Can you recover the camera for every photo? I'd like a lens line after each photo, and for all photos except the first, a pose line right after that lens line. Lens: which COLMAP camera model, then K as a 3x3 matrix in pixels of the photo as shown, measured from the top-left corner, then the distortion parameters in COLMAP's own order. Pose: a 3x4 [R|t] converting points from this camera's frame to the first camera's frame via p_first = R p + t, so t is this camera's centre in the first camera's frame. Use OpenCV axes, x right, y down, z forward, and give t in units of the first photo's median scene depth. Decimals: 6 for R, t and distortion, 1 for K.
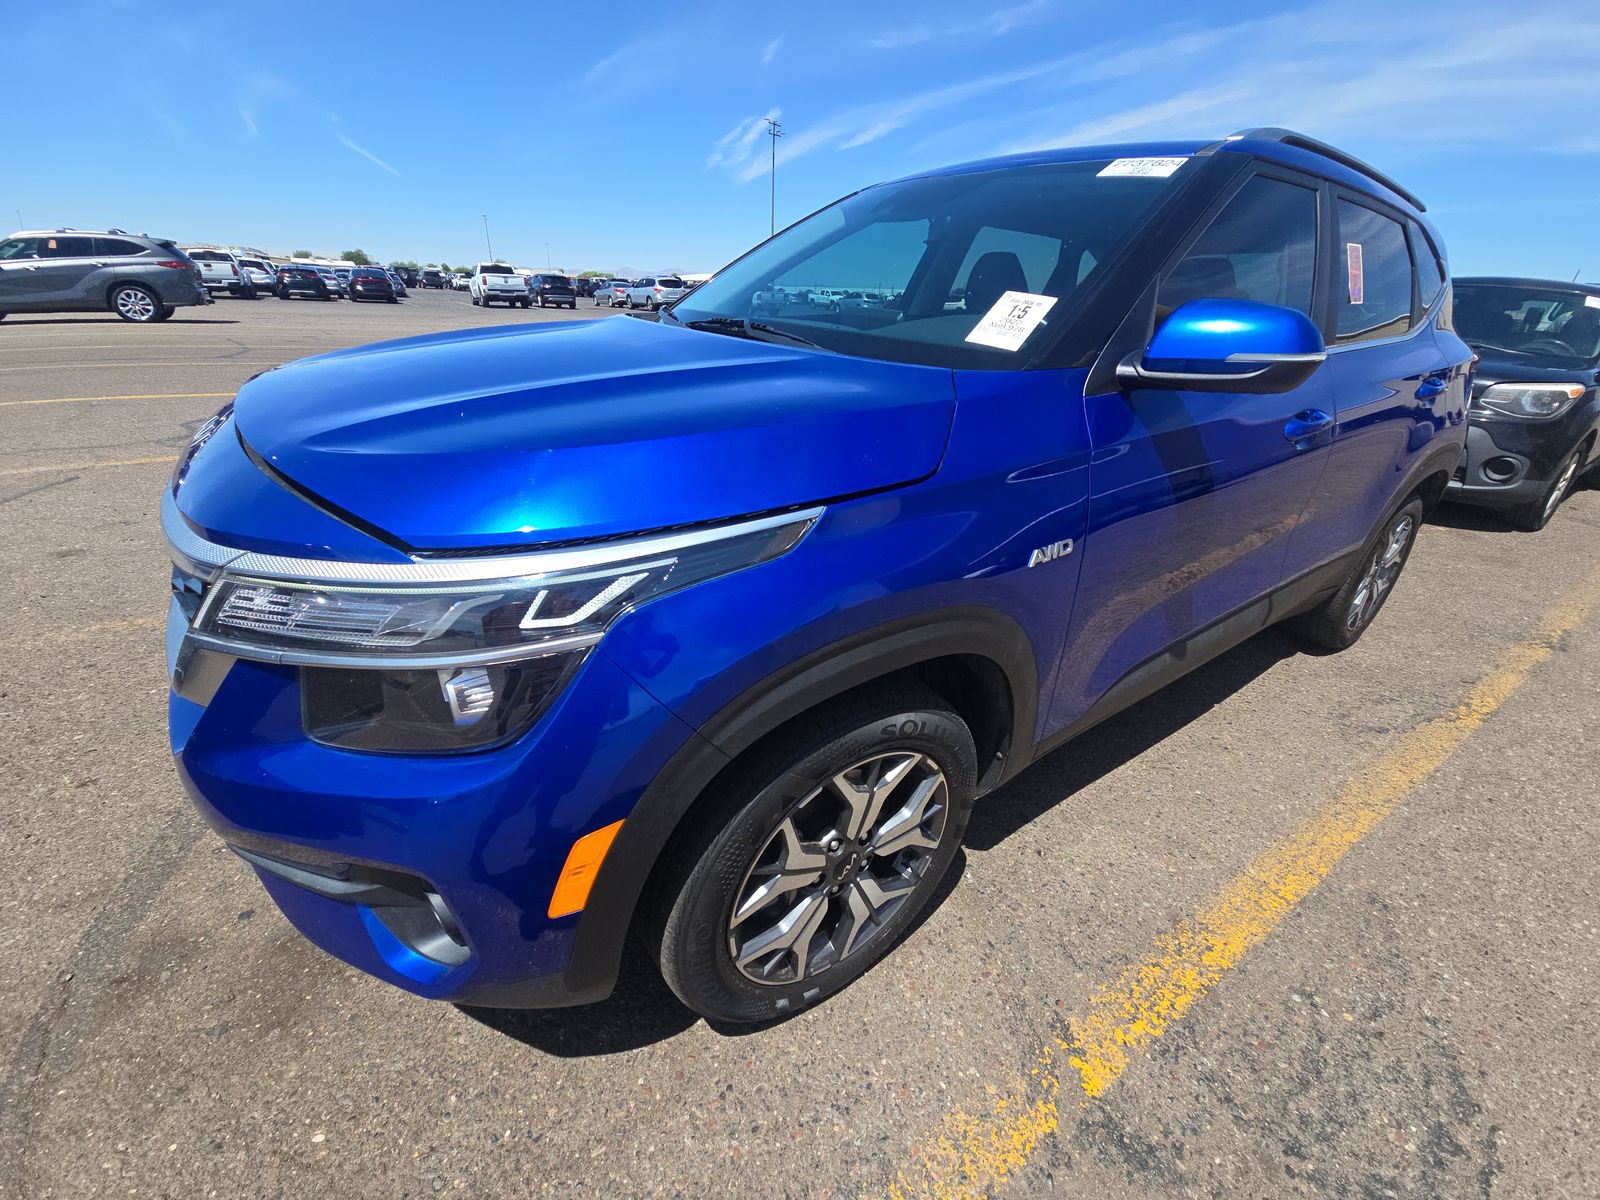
lens RADIAL K [[703.6, 0, 800.0], [0, 703.6, 600.0], [0, 0, 1]] dist [0.001550, 0.000337]
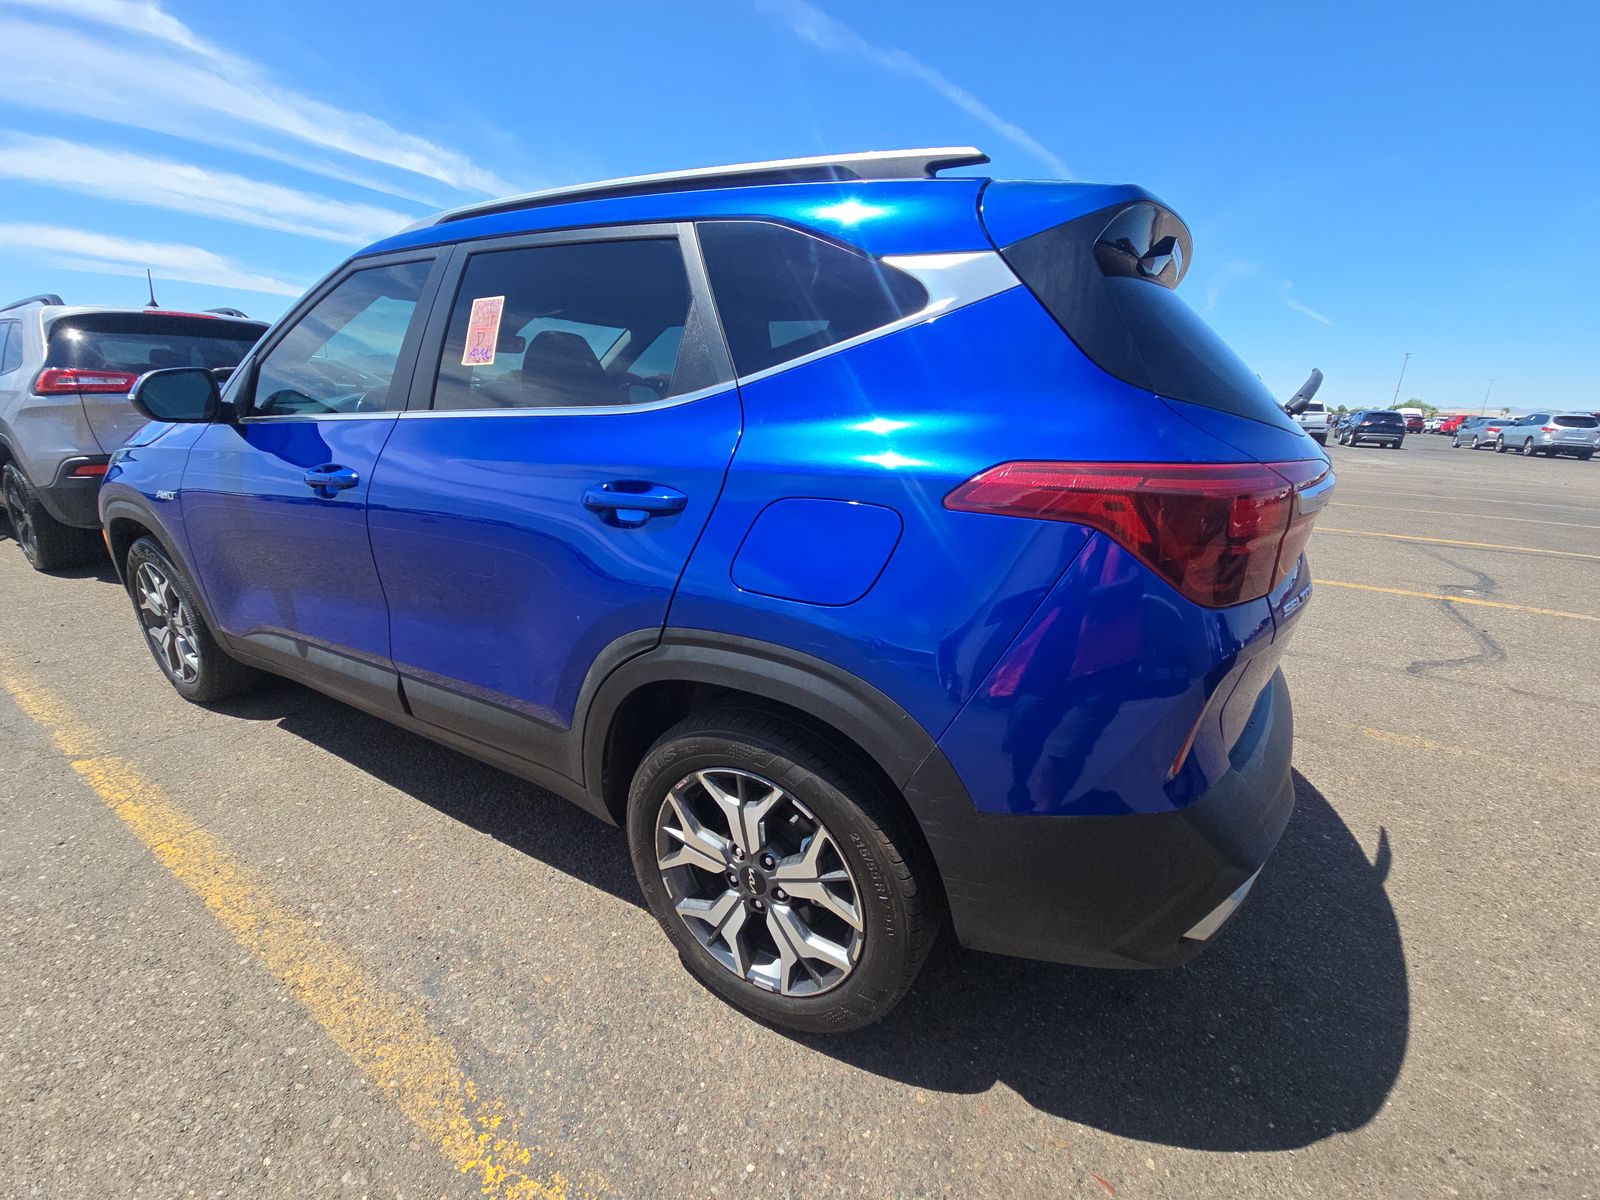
lens RADIAL K [[640.6, 0, 800.0], [0, 640.6, 600.0], [0, 0, 1]] dist [0.001941, -0.000024]
pose [[0.404810, 0.245044, -0.880955, 0.121555], [-0.378930, 0.921761, 0.082271, -0.028752], [0.832190, 0.300516, 0.465993, 0.077171]]
